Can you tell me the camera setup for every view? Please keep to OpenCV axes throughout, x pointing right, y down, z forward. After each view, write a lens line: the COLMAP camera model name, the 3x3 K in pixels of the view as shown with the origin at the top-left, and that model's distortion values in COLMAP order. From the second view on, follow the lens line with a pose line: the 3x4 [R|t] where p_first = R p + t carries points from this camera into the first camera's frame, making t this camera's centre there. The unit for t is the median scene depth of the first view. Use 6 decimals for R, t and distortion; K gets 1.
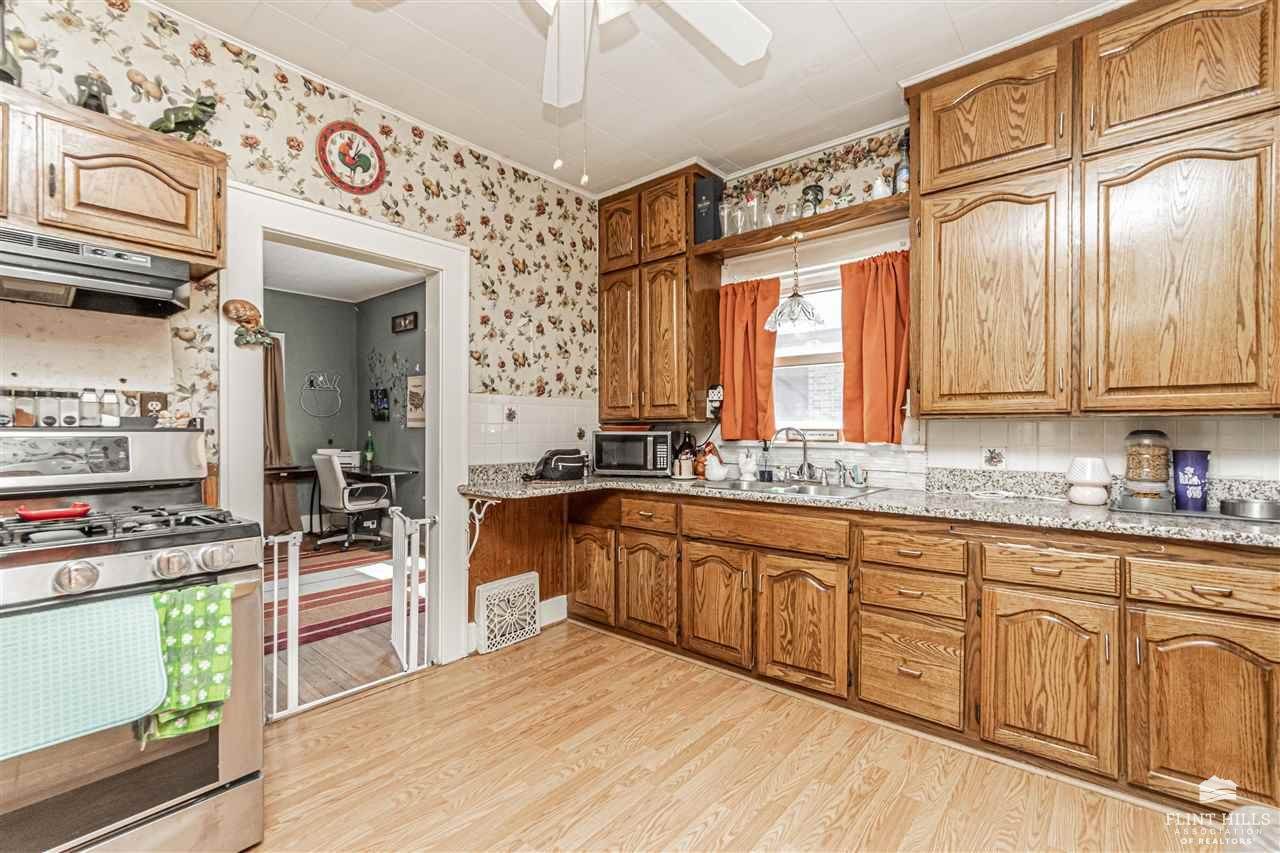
lens RADIAL K [[551.9, 0, 638.1], [0, 551.9, 440.2], [0, 0, 1]] dist [0.001925, 0.000432]
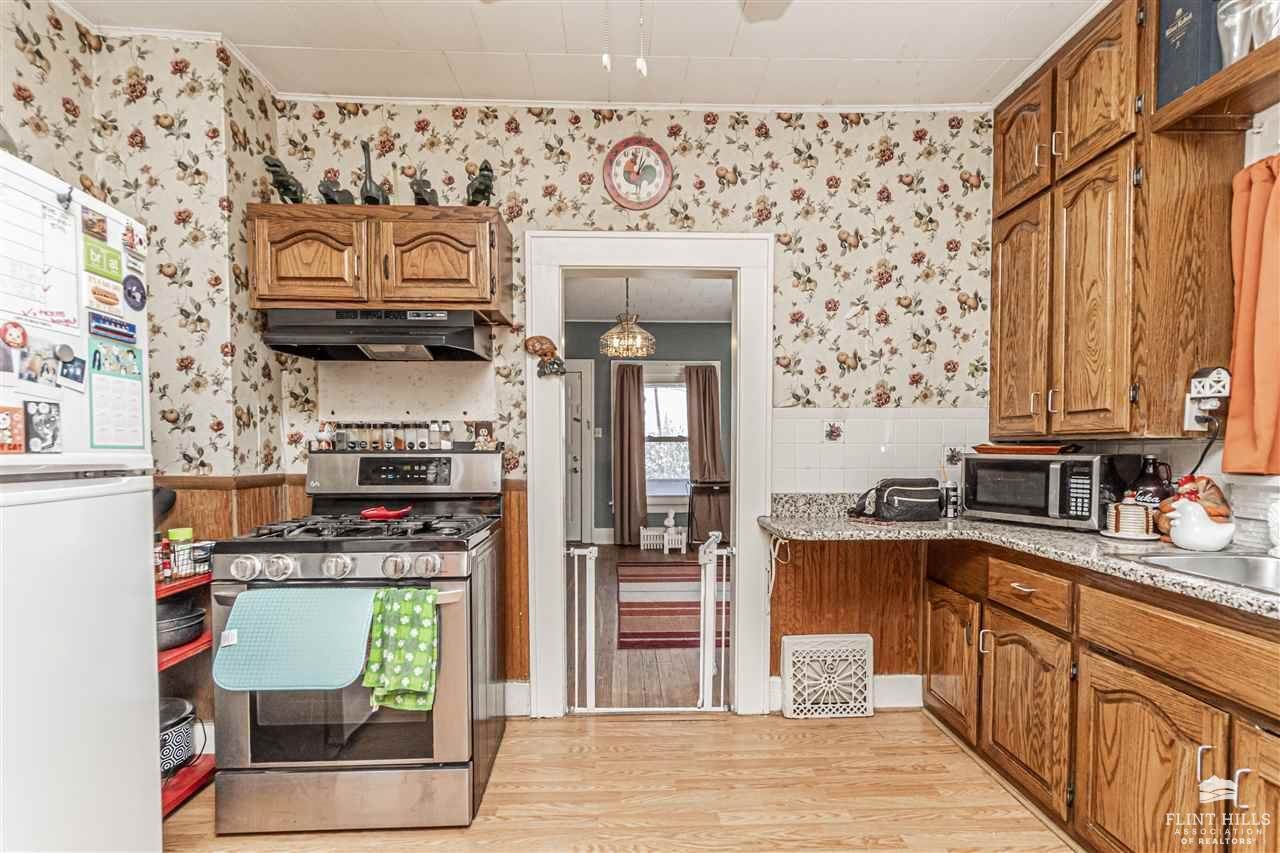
lens RADIAL K [[560.4, 0, 639.9], [0, 560.4, 471.0], [0, 0, 1]] dist [0.000634, 0.000410]
pose [[0.676677, 0.032028, -0.735583, 0.190002], [-0.013455, 0.999425, 0.031138, -0.012909], [0.736157, -0.011173, 0.676718, 0.269043]]
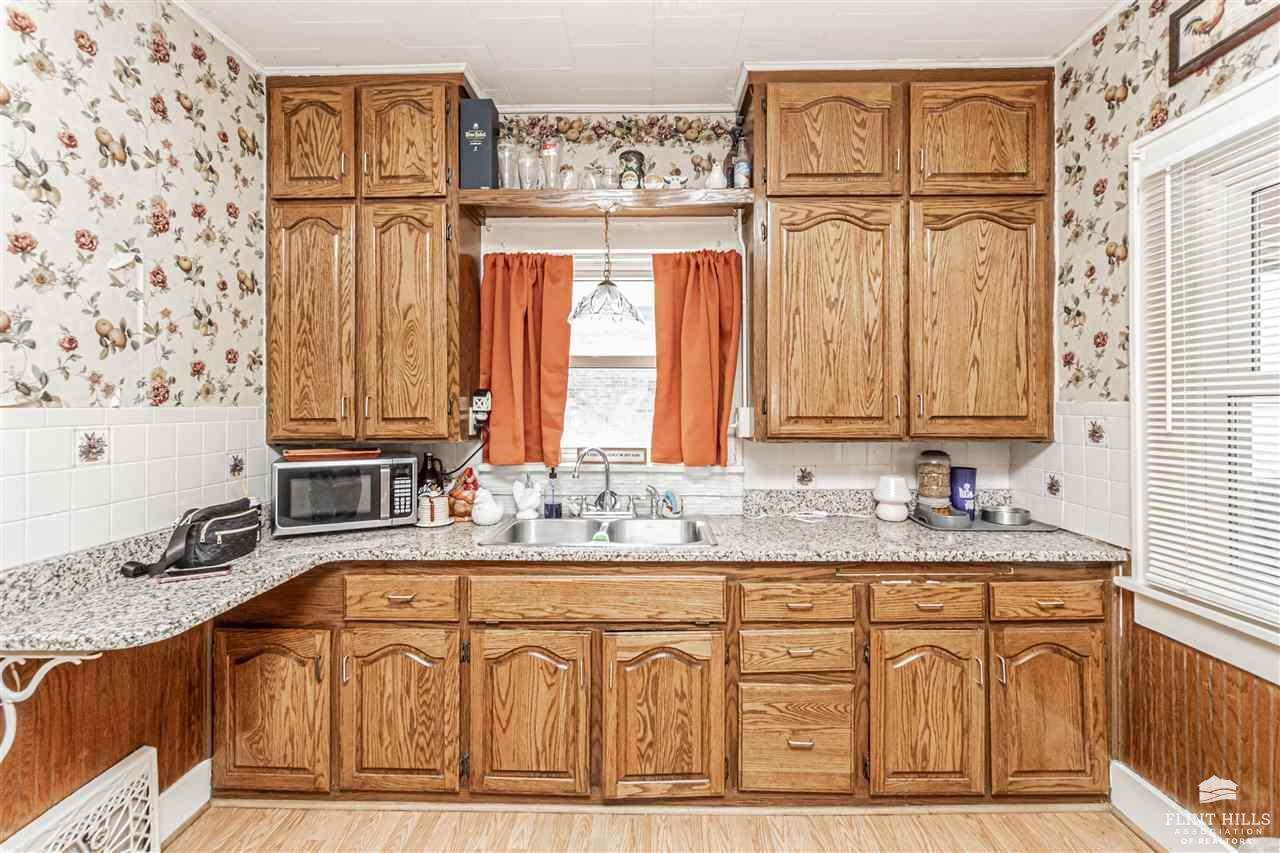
lens RADIAL K [[565.9, 0, 642.9], [0, 565.9, 407.6], [0, 0, 1]] dist [0.000083, 0.000411]
pose [[0.774062, -0.006517, 0.633077, -0.184309], [0.018538, 0.999752, -0.012375, -0.071353], [-0.632839, 0.021315, 0.773990, 0.333826]]
